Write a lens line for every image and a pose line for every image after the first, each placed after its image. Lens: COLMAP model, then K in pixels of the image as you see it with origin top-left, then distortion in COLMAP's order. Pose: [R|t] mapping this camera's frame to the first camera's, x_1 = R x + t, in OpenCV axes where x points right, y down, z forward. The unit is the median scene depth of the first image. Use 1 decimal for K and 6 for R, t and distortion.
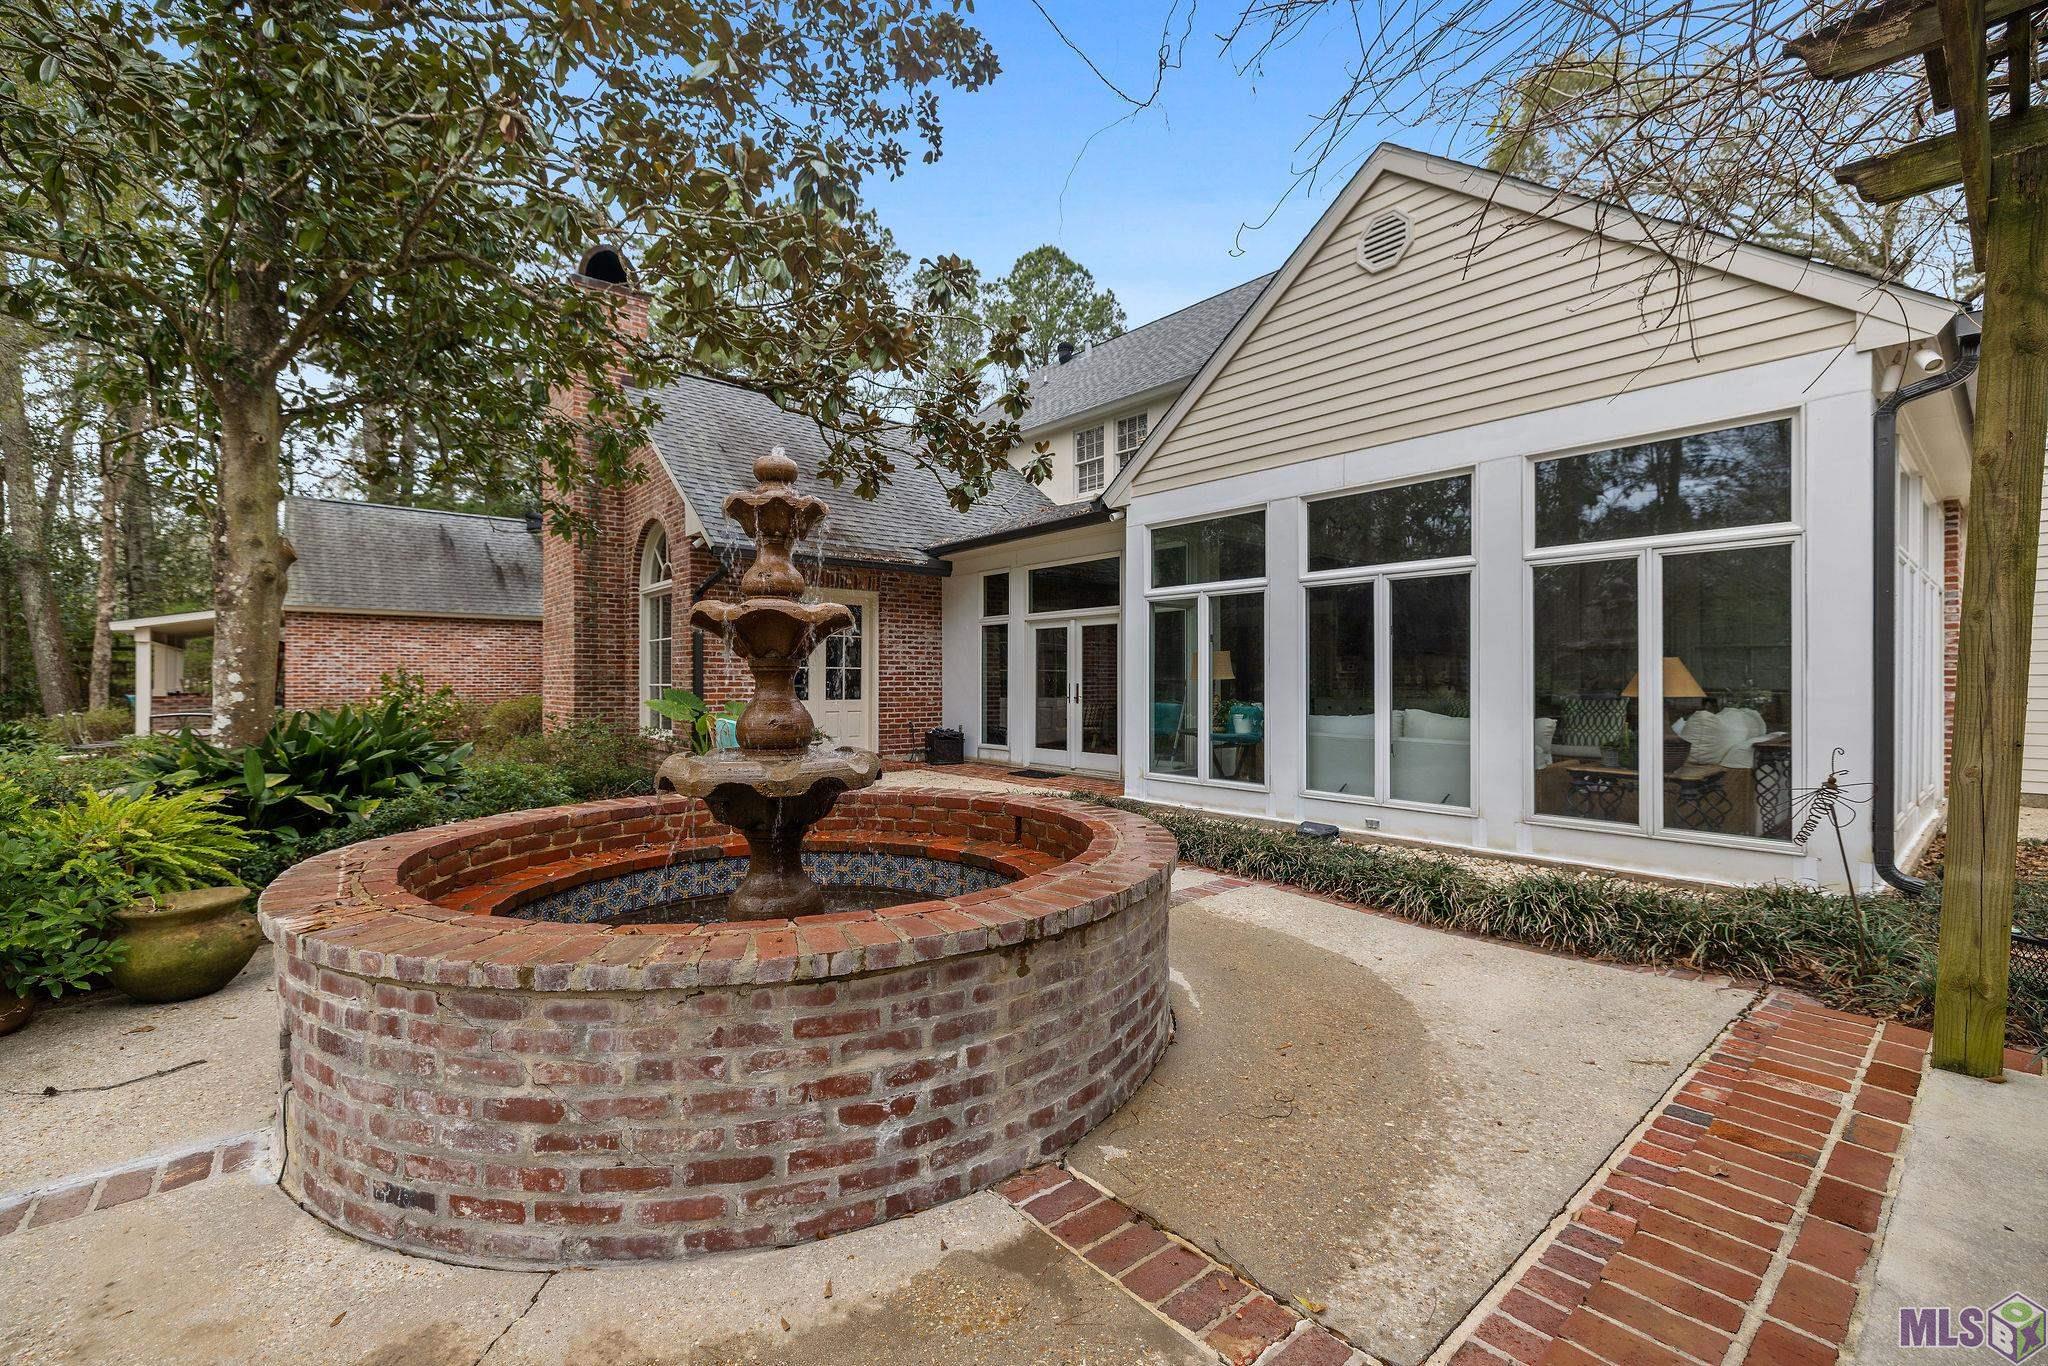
lens RADIAL K [[865.8, 0, 1028.9], [0, 865.8, 679.9], [0, 0, 1]] dist [0.003724, 0.000767]
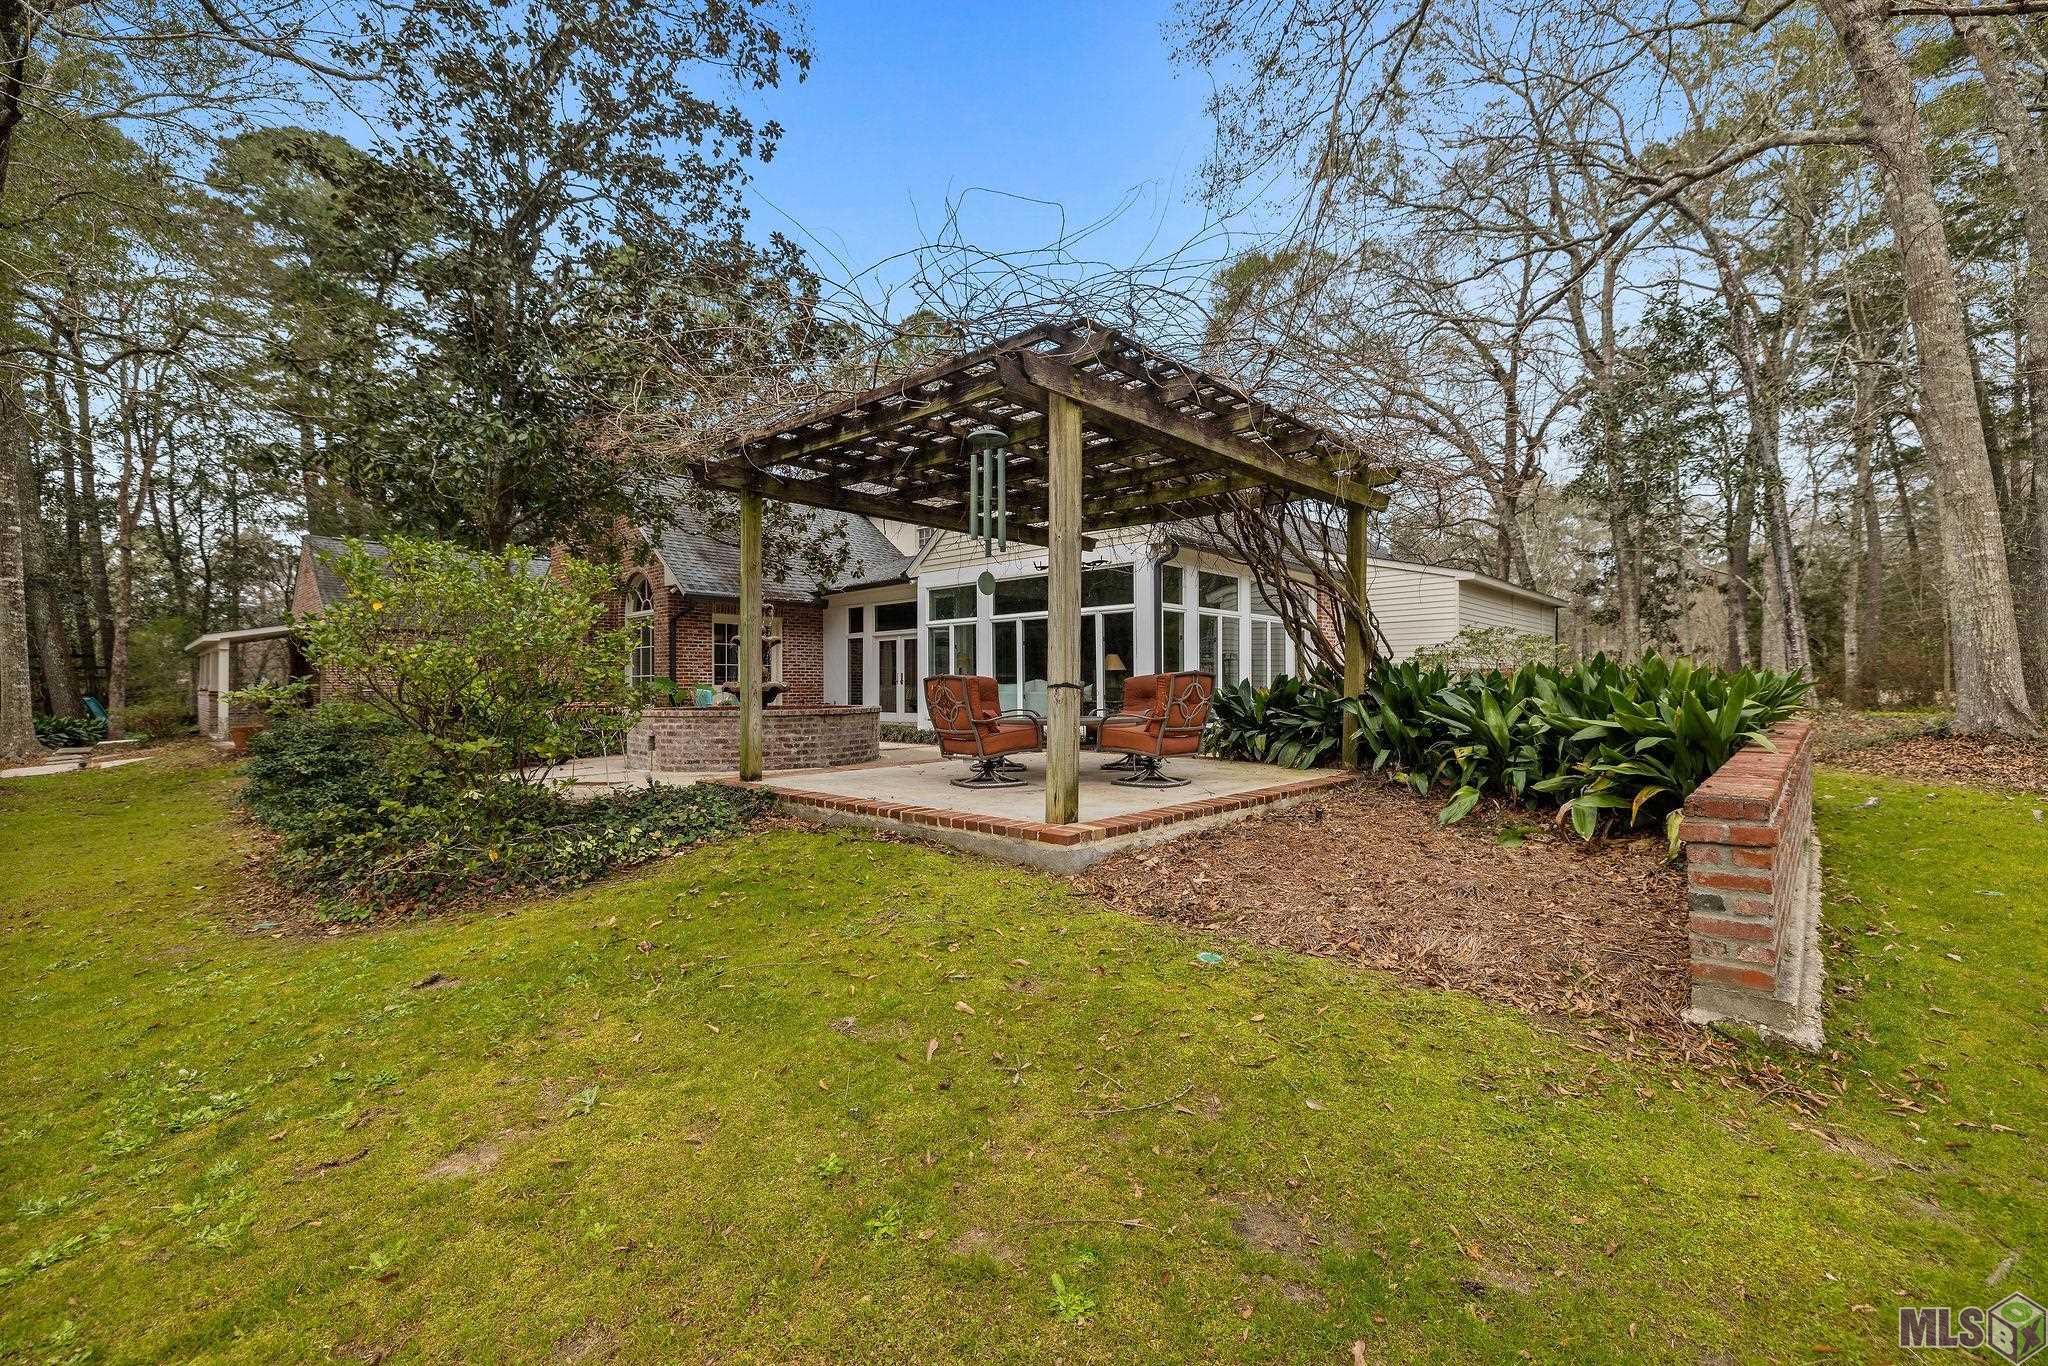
lens RADIAL K [[865.8, 0, 1014.1], [0, 865.8, 680.0], [0, 0, 1]] dist [0.003724, 0.000767]
pose [[0.995187, -0.004418, 0.097897, 0.112963], [0.005305, 0.999947, -0.008797, 0.035710], [-0.097853, 0.009274, 0.995158, -0.753317]]
